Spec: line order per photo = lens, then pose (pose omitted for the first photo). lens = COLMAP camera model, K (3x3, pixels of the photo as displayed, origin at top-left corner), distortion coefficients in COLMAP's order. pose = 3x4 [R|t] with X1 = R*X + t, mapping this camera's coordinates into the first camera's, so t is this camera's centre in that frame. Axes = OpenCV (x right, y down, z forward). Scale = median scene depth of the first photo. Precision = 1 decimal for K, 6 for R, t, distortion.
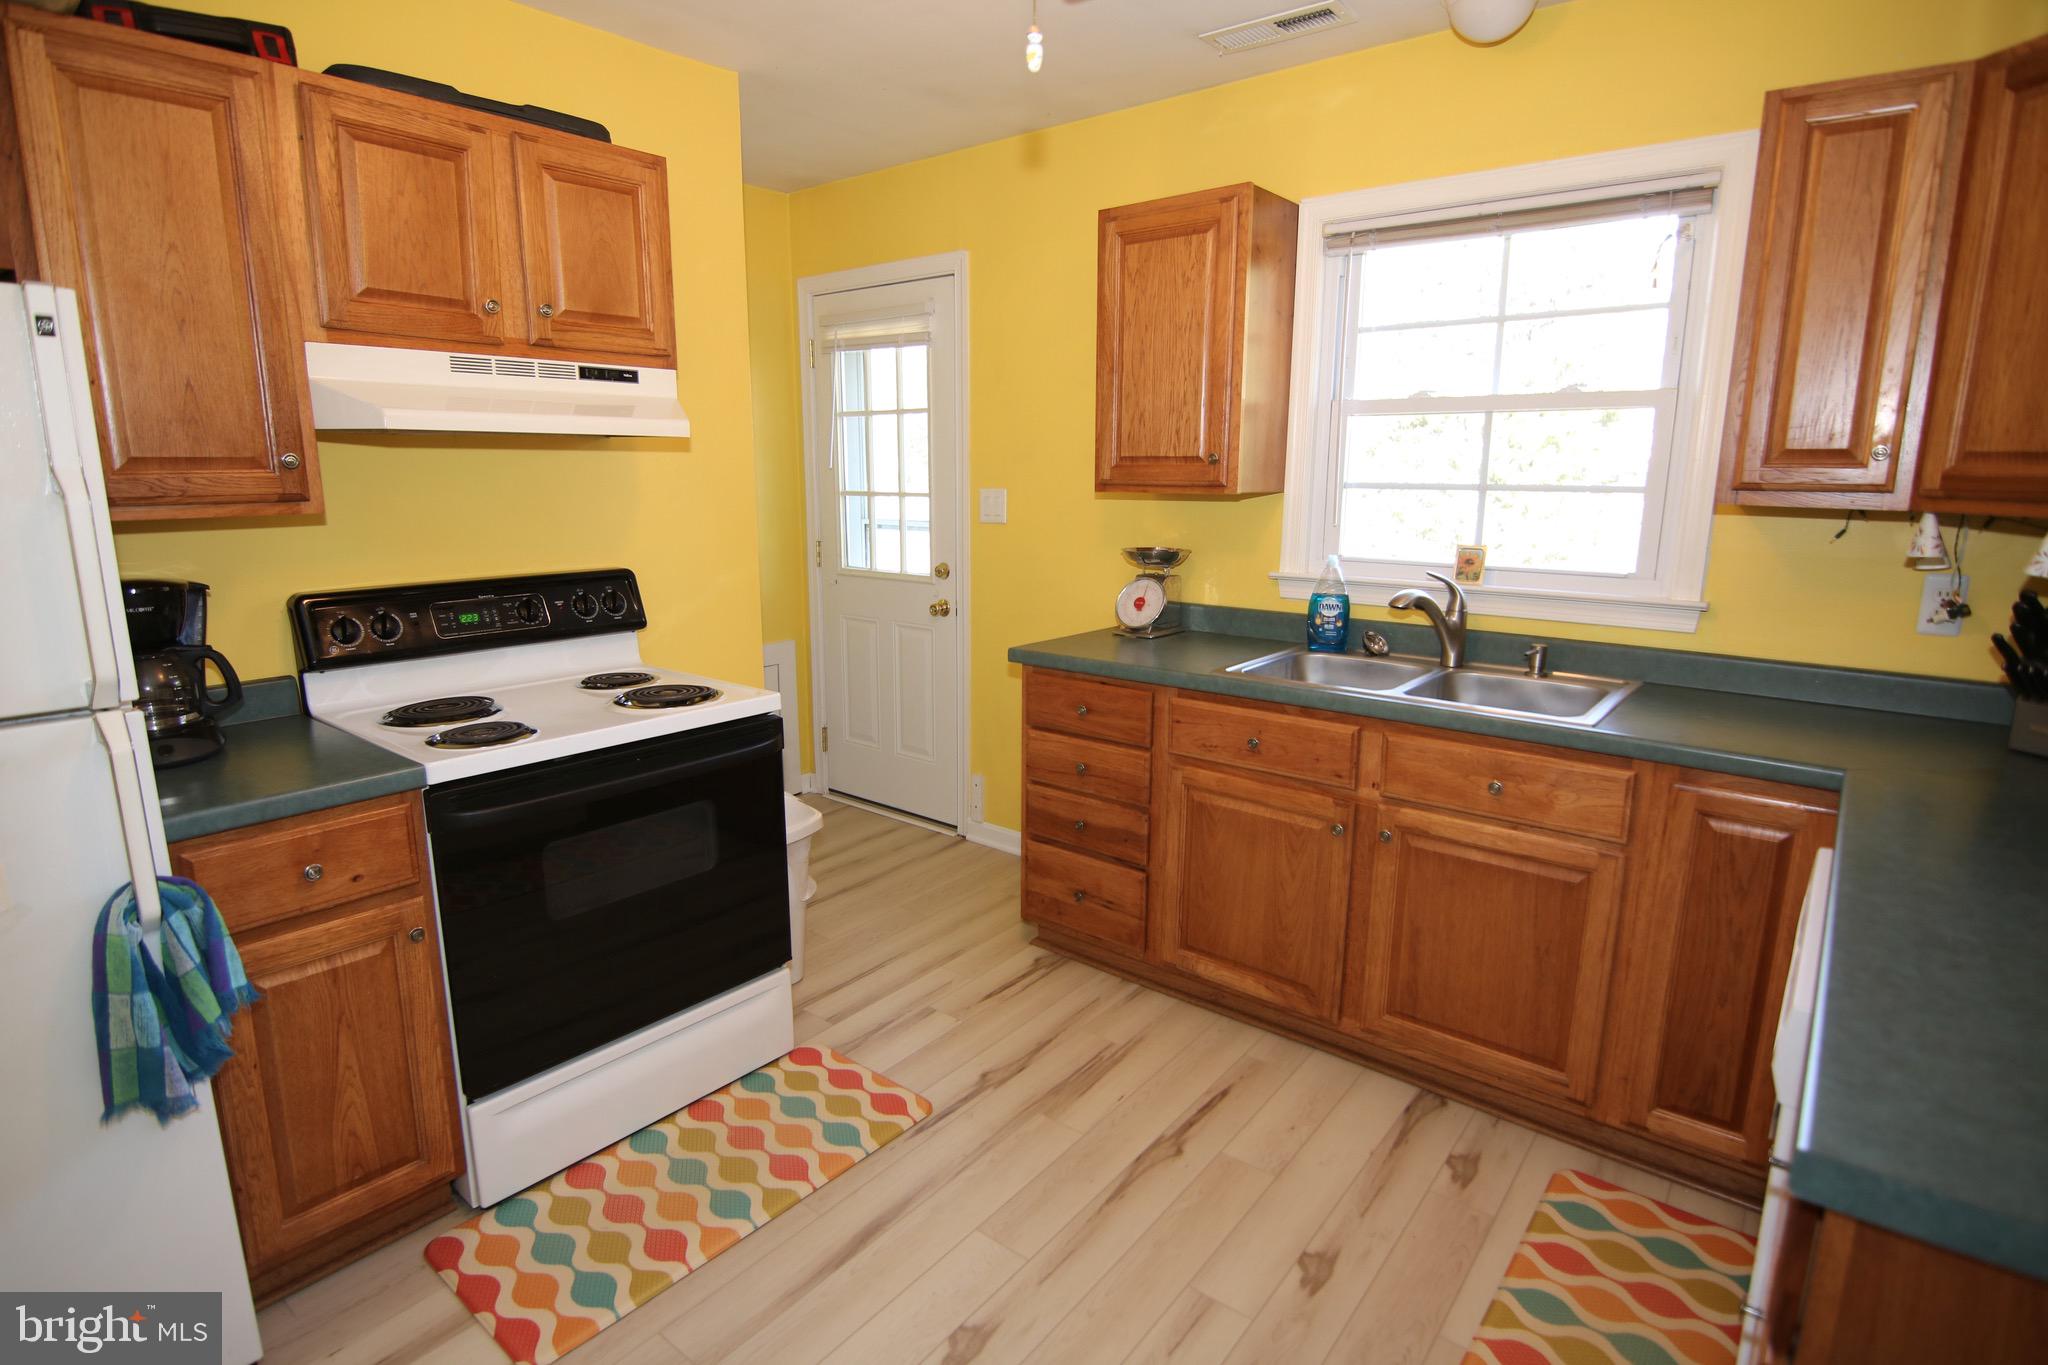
lens RADIAL K [[1053.3, 0, 1000.0], [0, 1053.3, 678.7], [0, 0, 1]] dist [-0.007256, -0.010181]
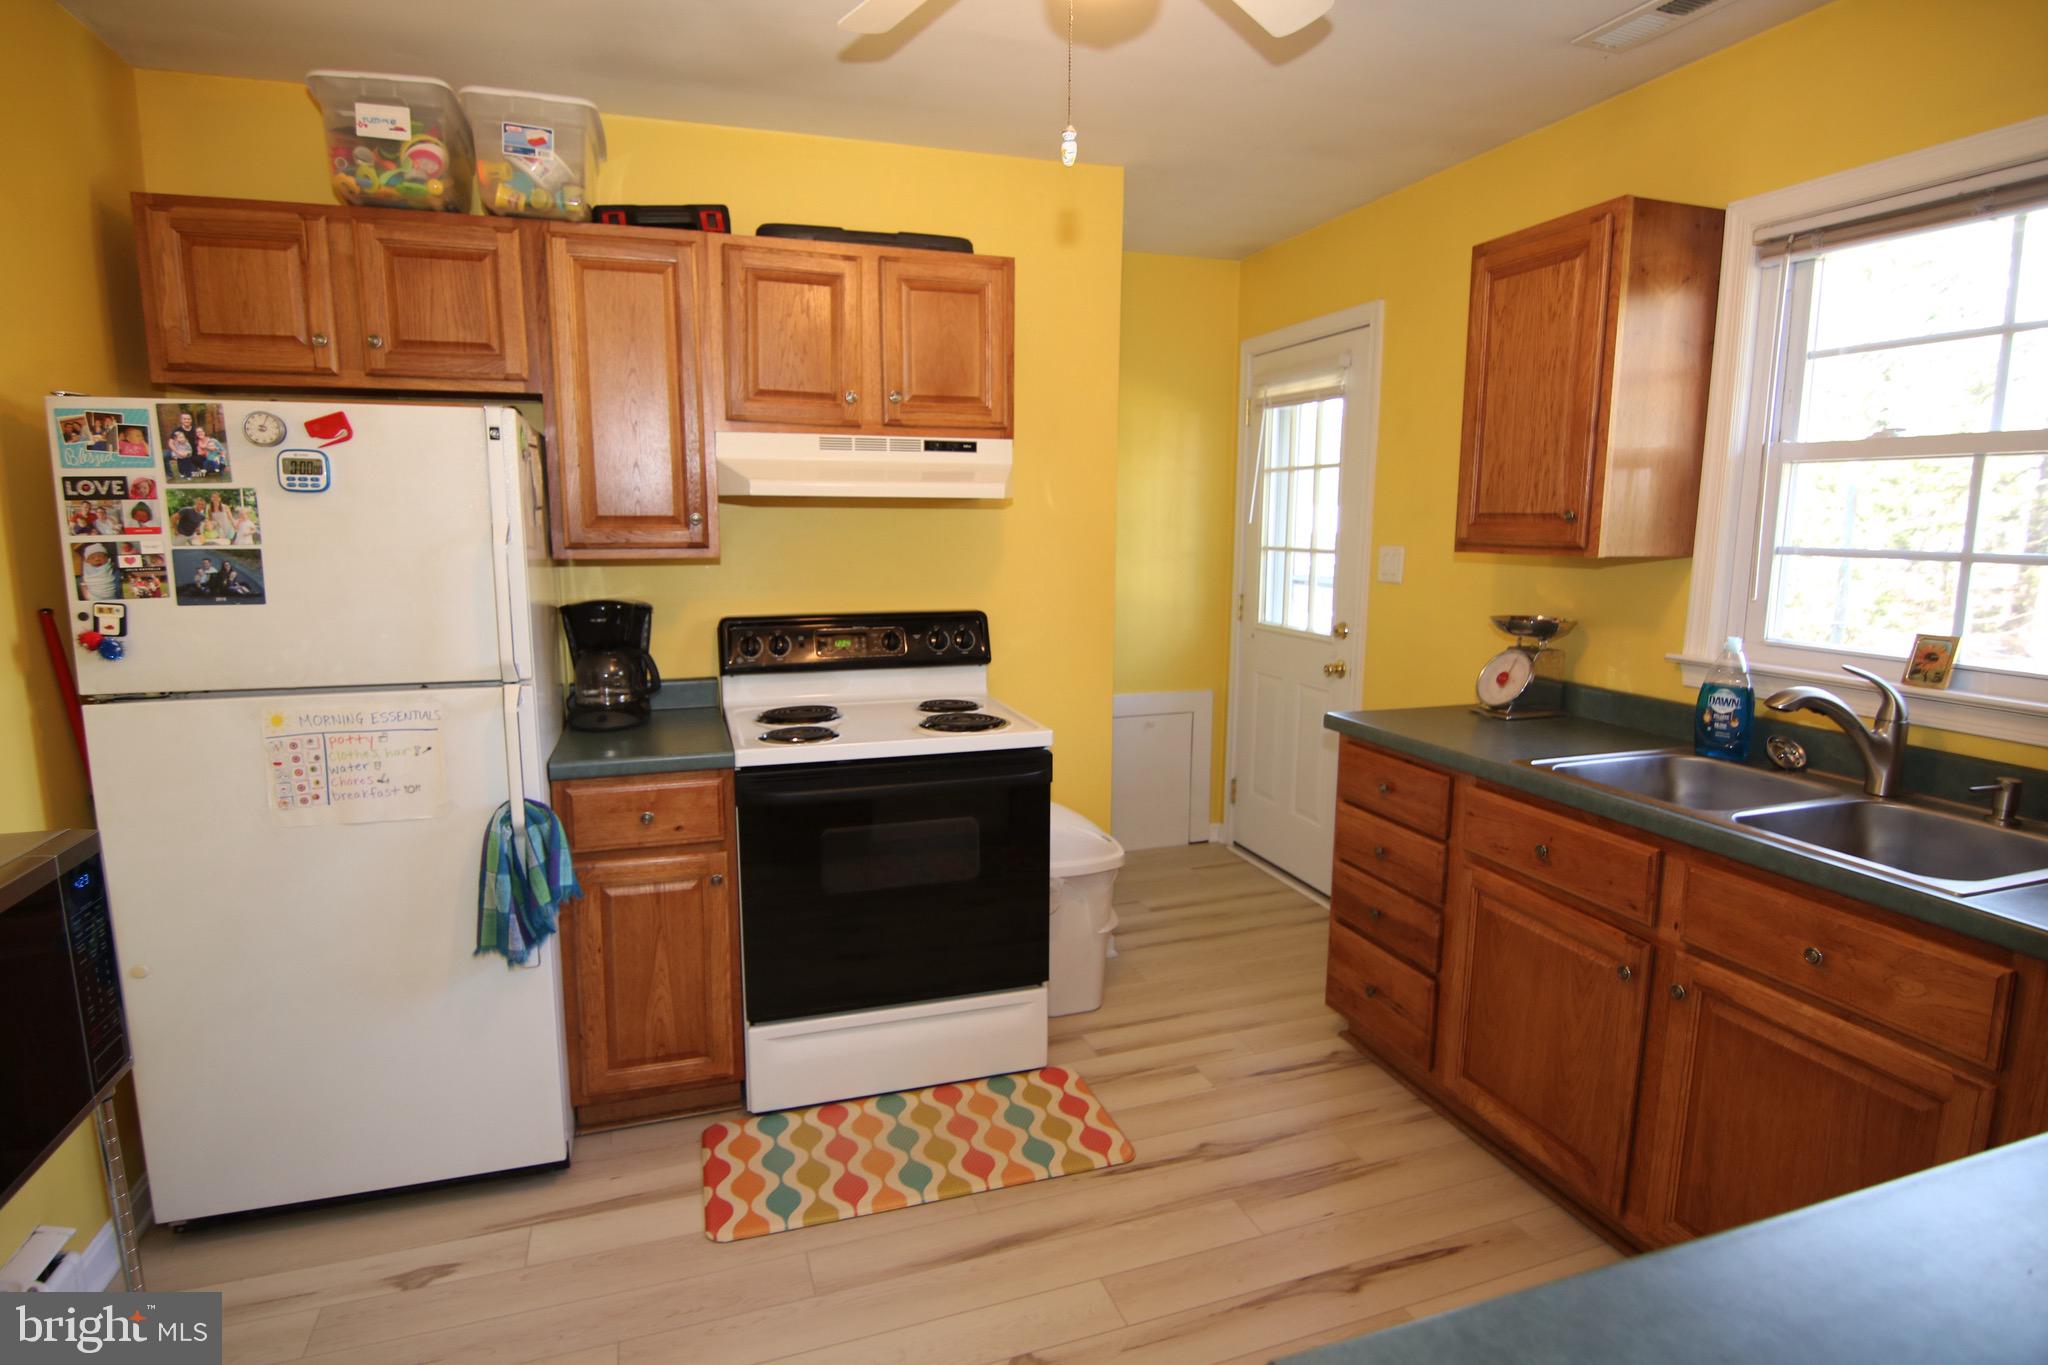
lens RADIAL K [[1053.3, 0, 1000.1], [0, 1053.3, 674.7], [0, 0, 1]] dist [-0.007256, -0.010181]
pose [[0.843565, 0.080079, -0.531023, 0.317494], [-0.107401, 0.994000, -0.020717, -0.015464], [0.526177, 0.074509, 0.847104, 0.047284]]
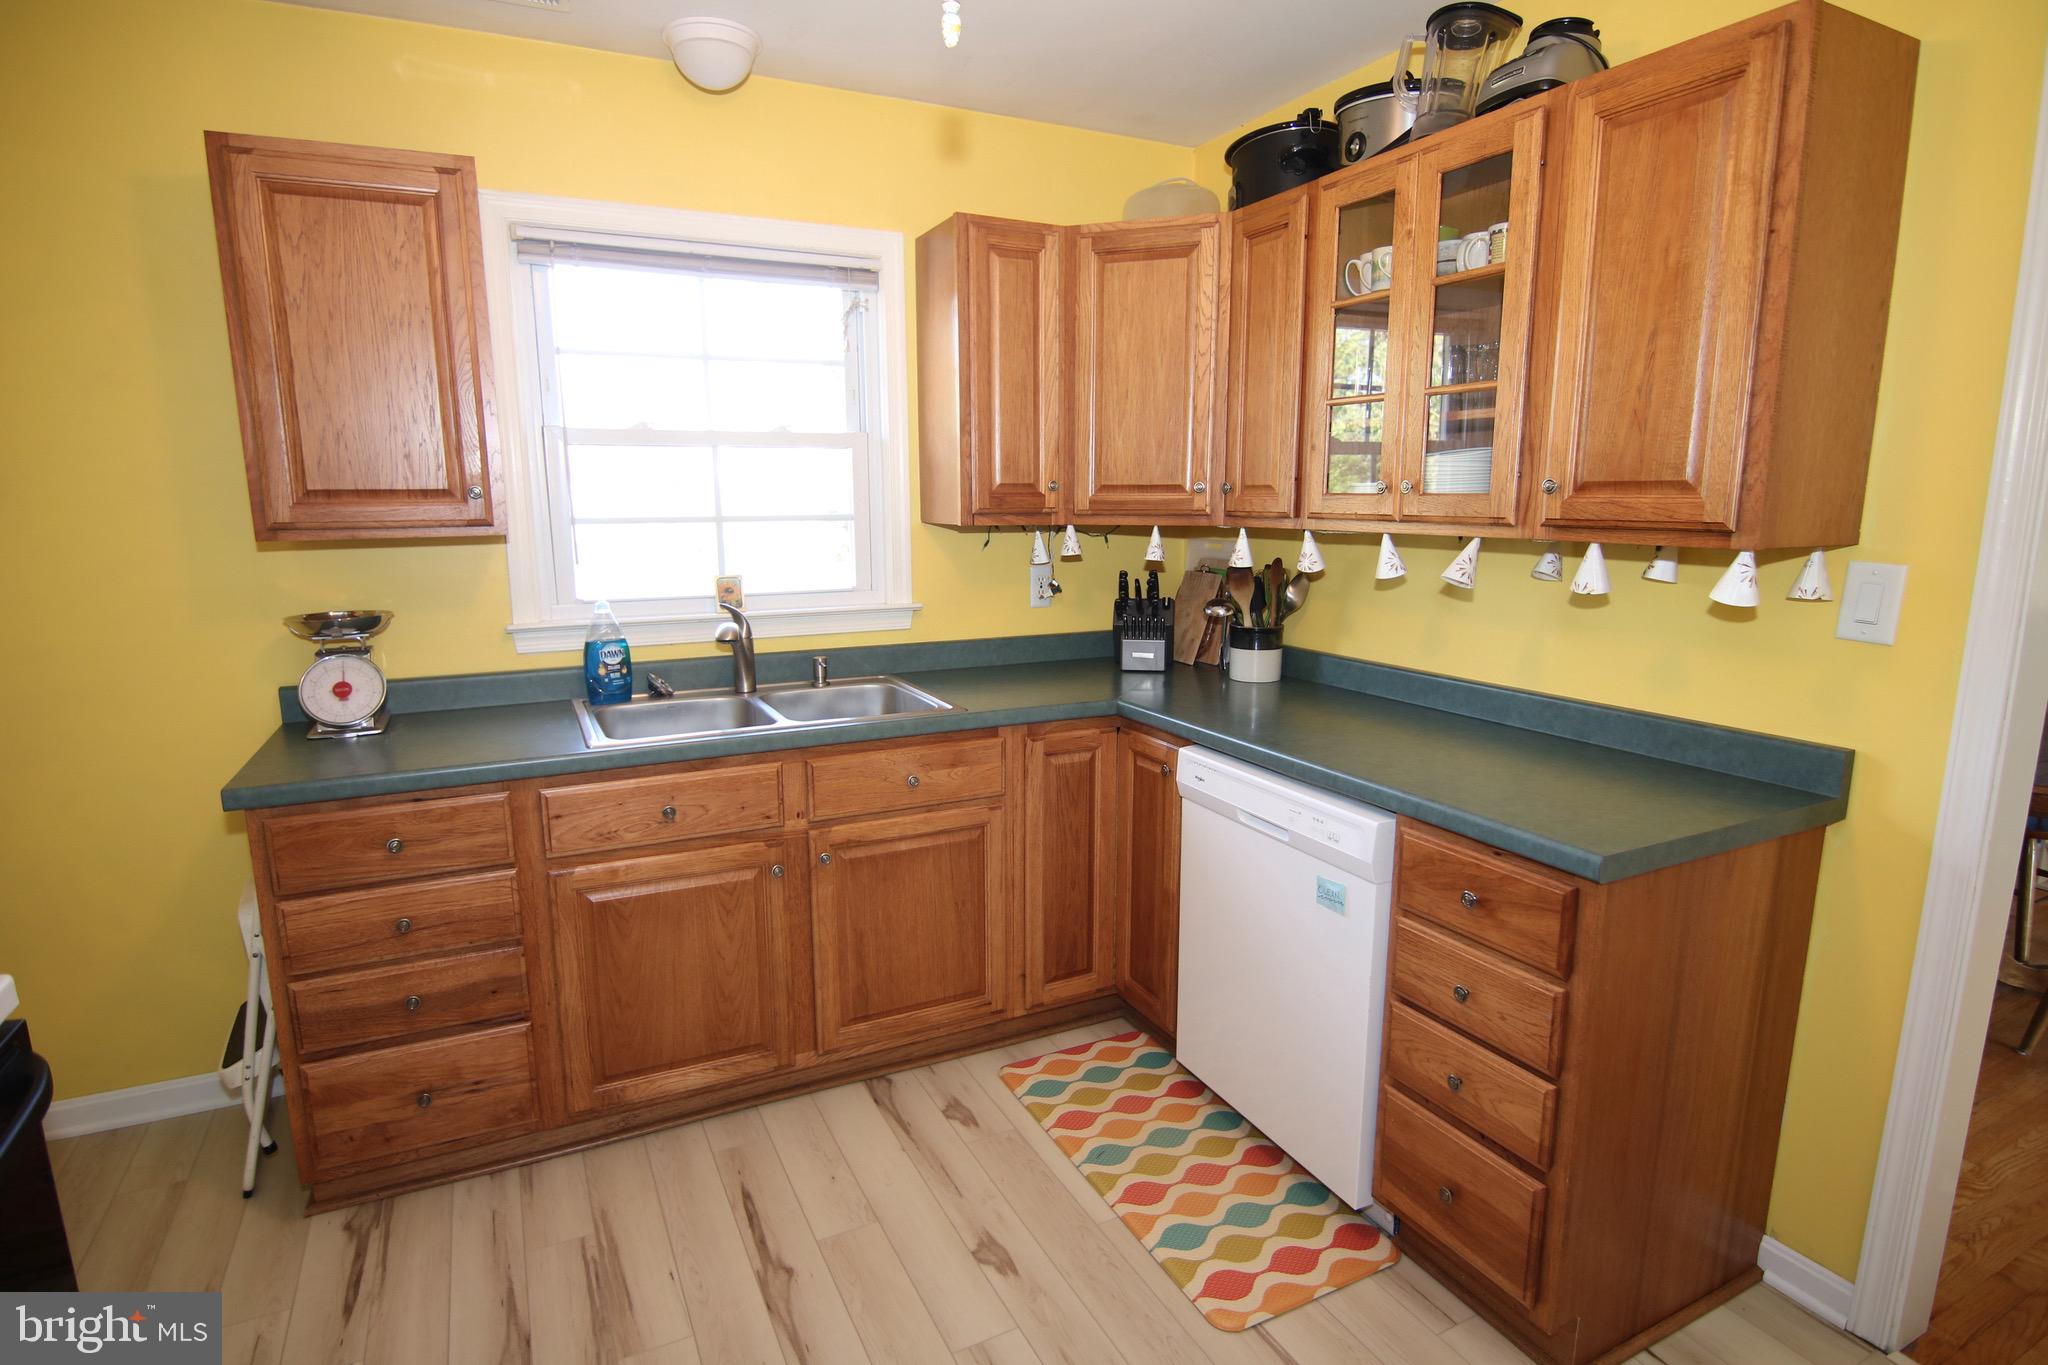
lens RADIAL K [[1053.3, 0, 1016.8], [0, 1053.3, 678.1], [0, 0, 1]] dist [-0.007256, -0.010181]
pose [[0.406712, -0.162452, 0.898997, -0.427199], [0.186086, 0.978163, 0.092571, -0.078297], [-0.894404, 0.129641, 0.428060, 0.352108]]
